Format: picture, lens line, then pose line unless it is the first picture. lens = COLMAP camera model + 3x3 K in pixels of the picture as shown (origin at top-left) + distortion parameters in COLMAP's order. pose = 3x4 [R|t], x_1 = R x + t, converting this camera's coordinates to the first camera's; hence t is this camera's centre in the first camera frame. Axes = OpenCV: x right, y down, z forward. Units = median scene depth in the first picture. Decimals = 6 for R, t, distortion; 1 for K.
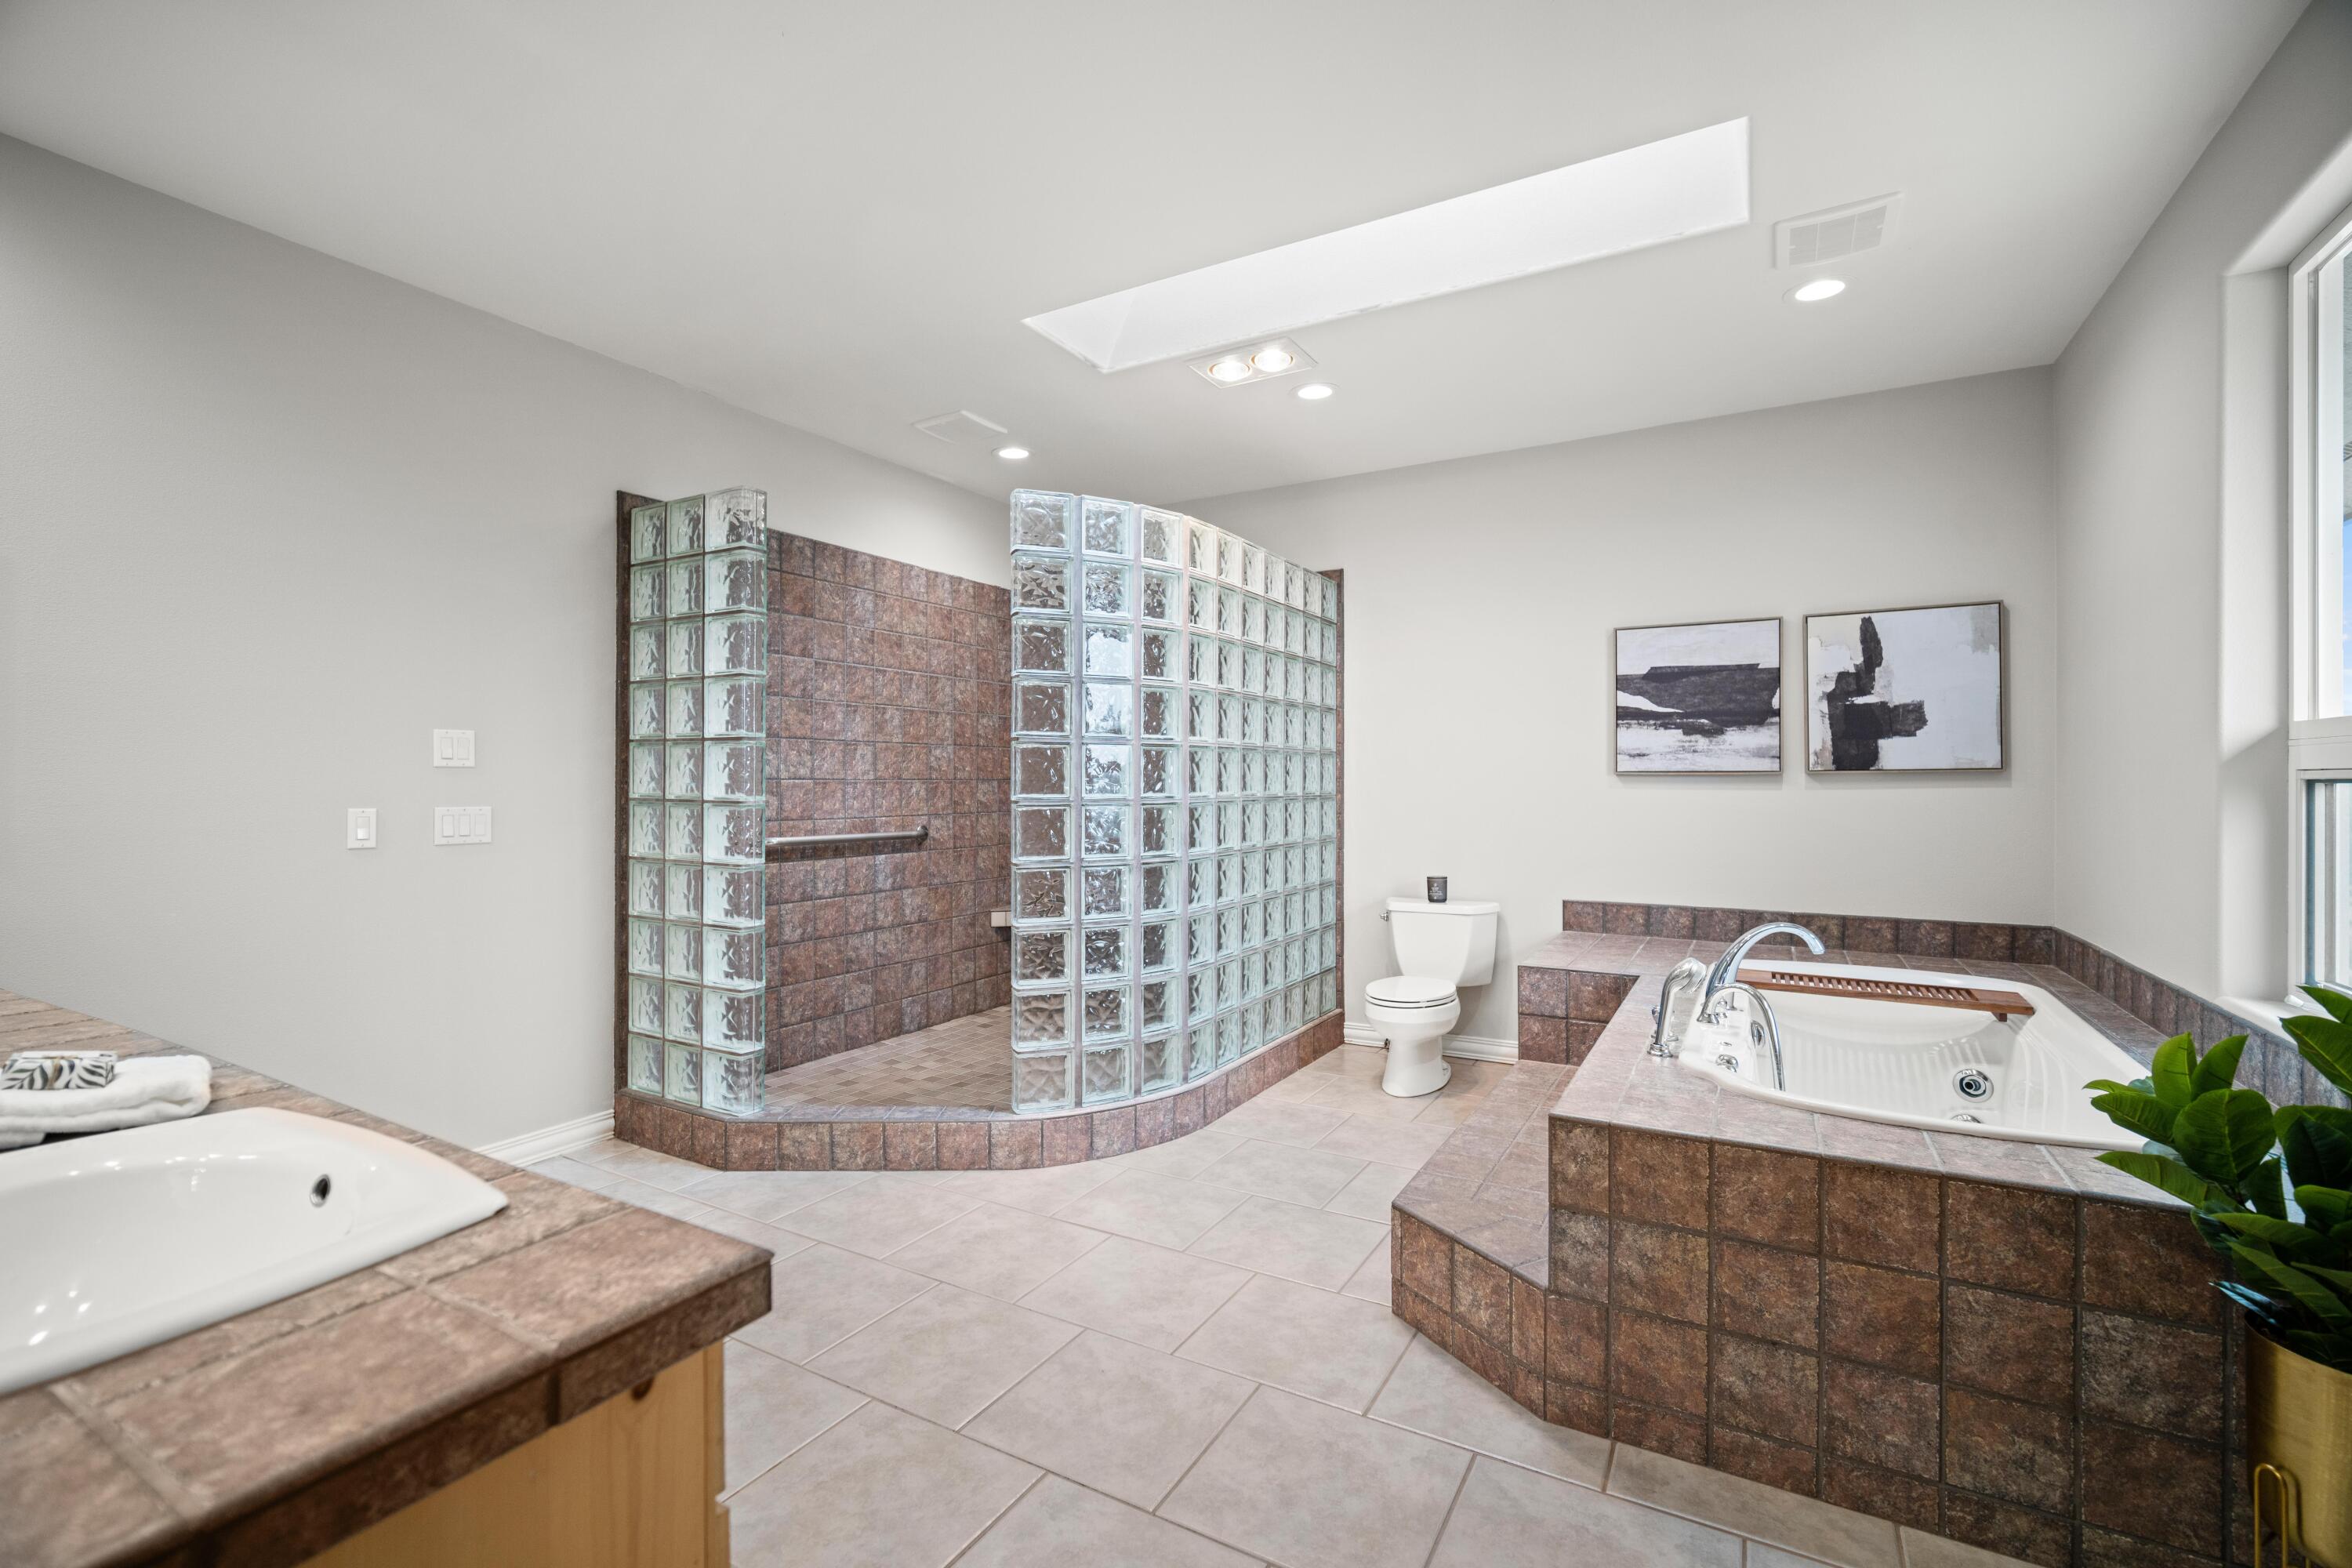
lens RADIAL K [[1032.0, 0, 1177.0], [0, 1032.0, 795.0], [0, 0, 1]] dist [-0.004990, -0.000207]
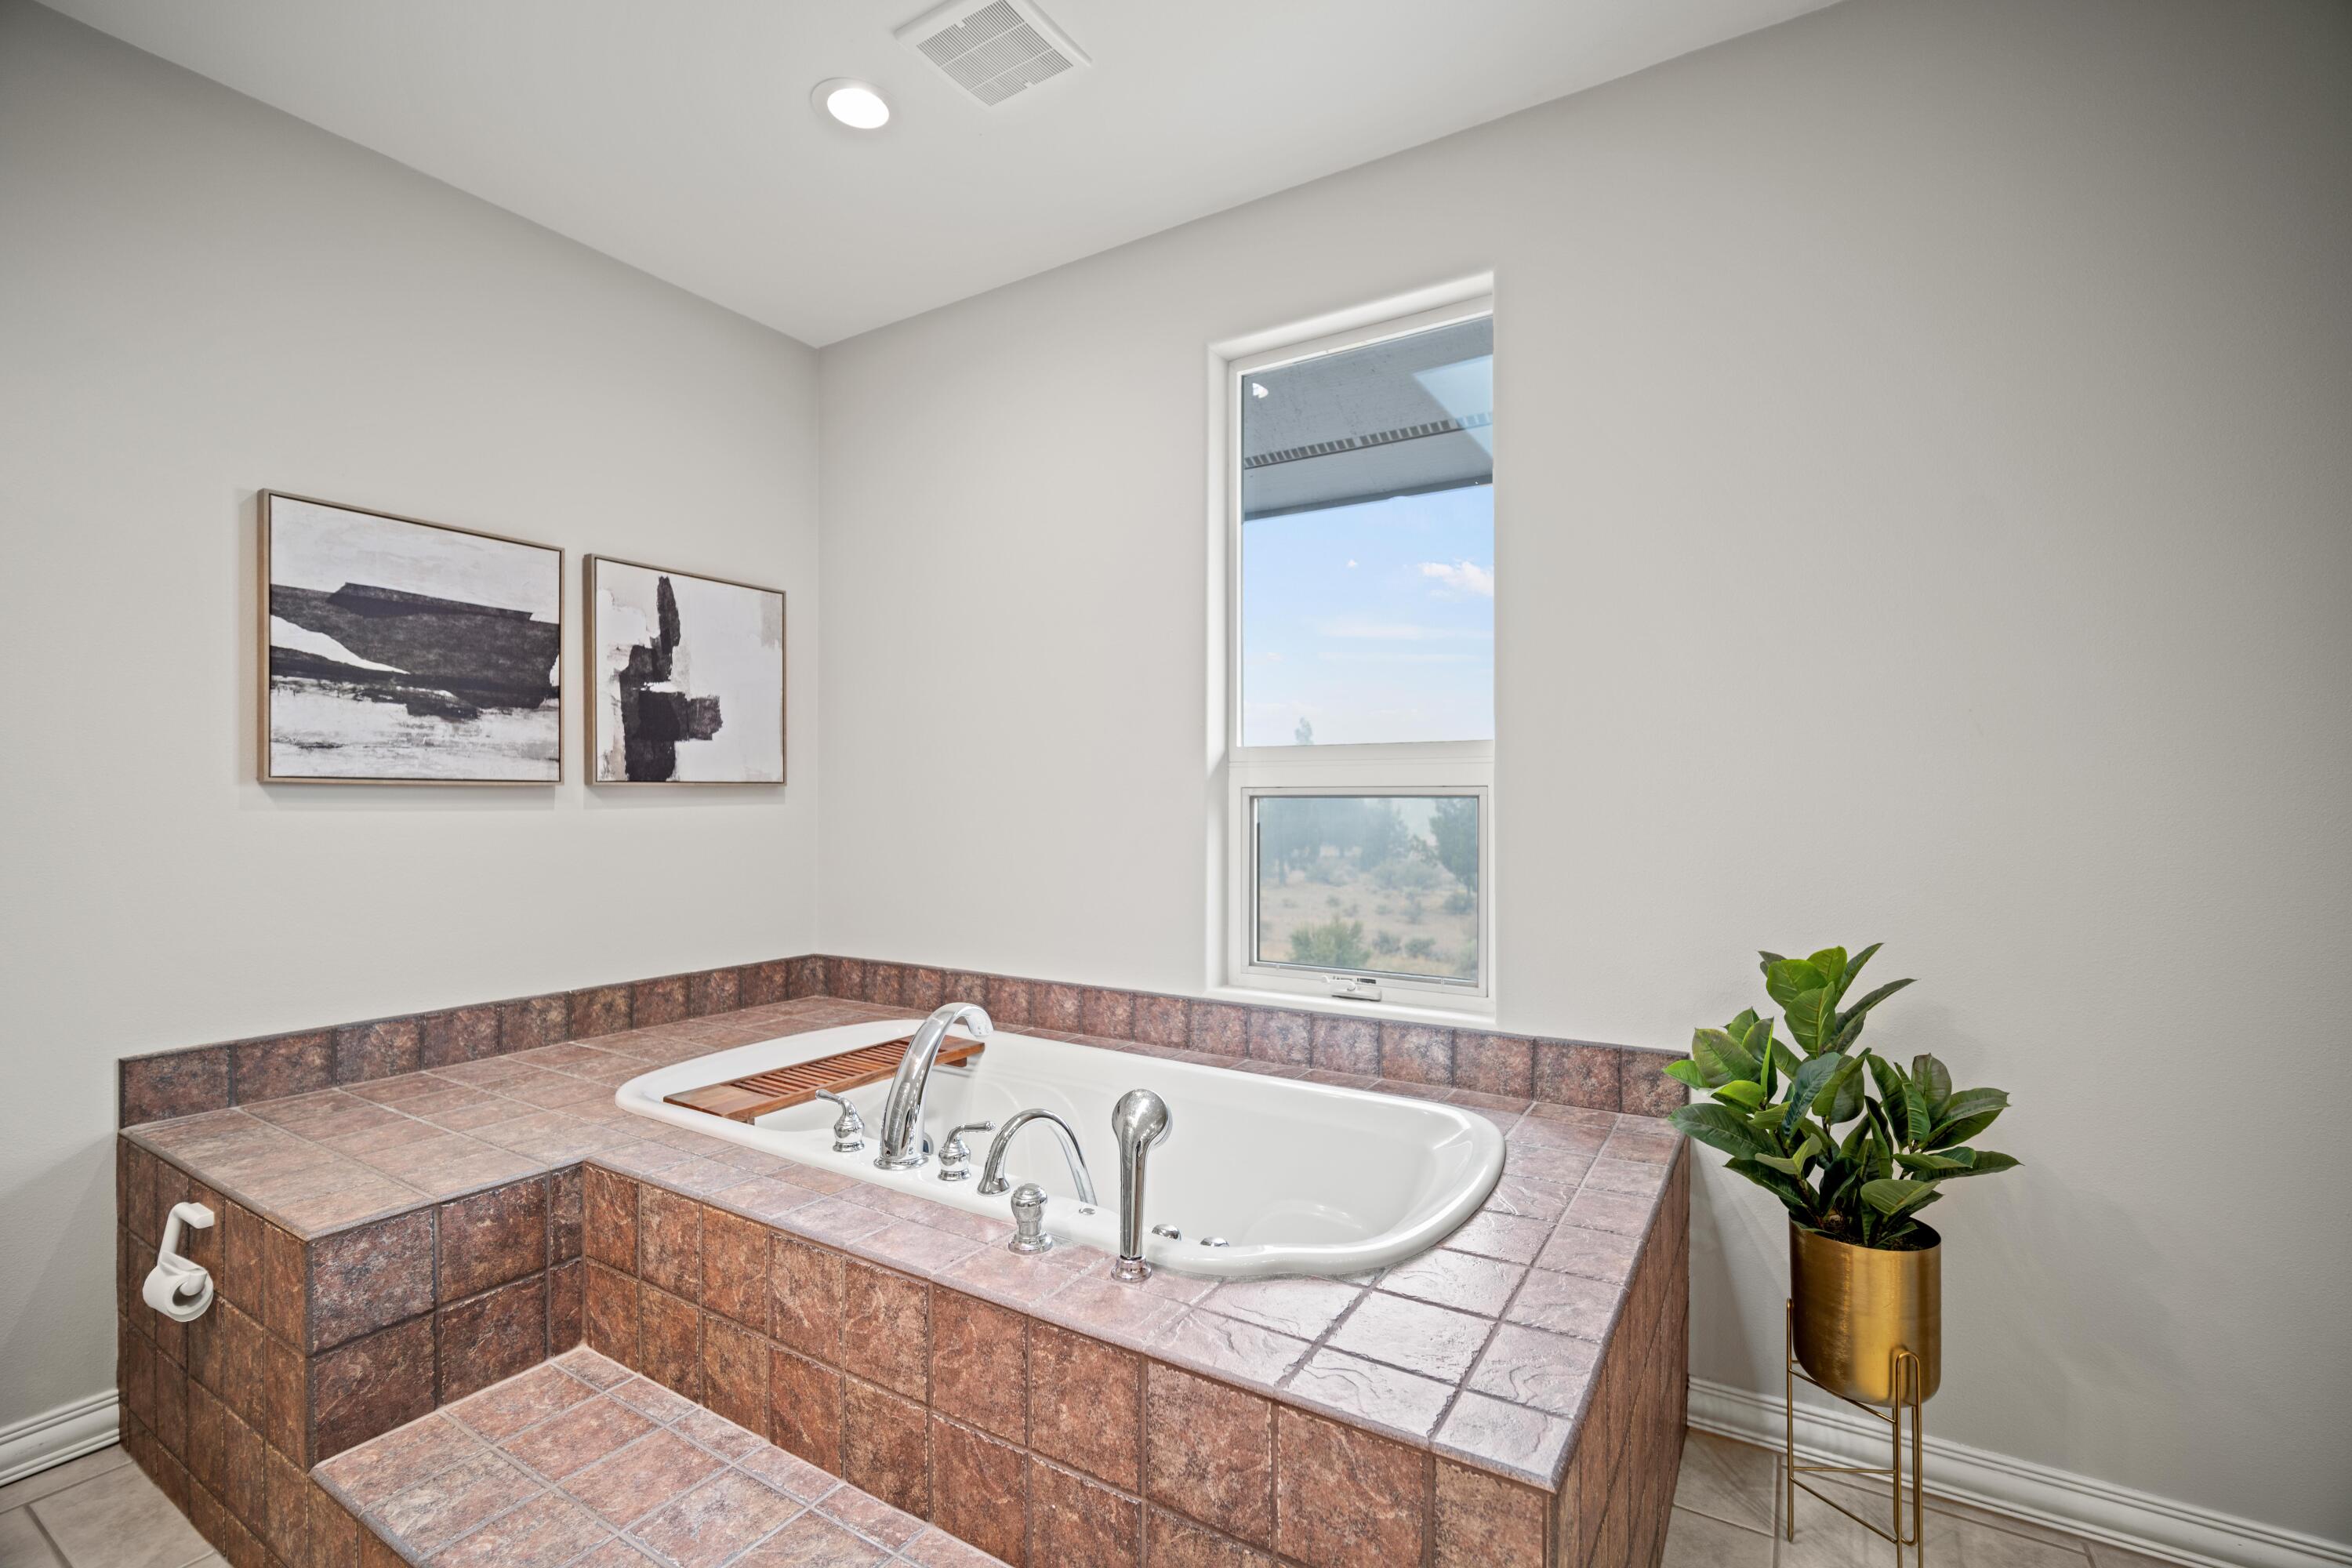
lens RADIAL K [[1032.0, 0, 1177.0], [0, 1032.0, 795.0], [0, 0, 1]] dist [-0.004990, -0.000207]
pose [[0.037331, 0.004744, 0.999292, -0.060646], [0.012977, 0.999902, -0.005231, -0.005436], [-0.999219, 0.013163, 0.037266, 0.570008]]
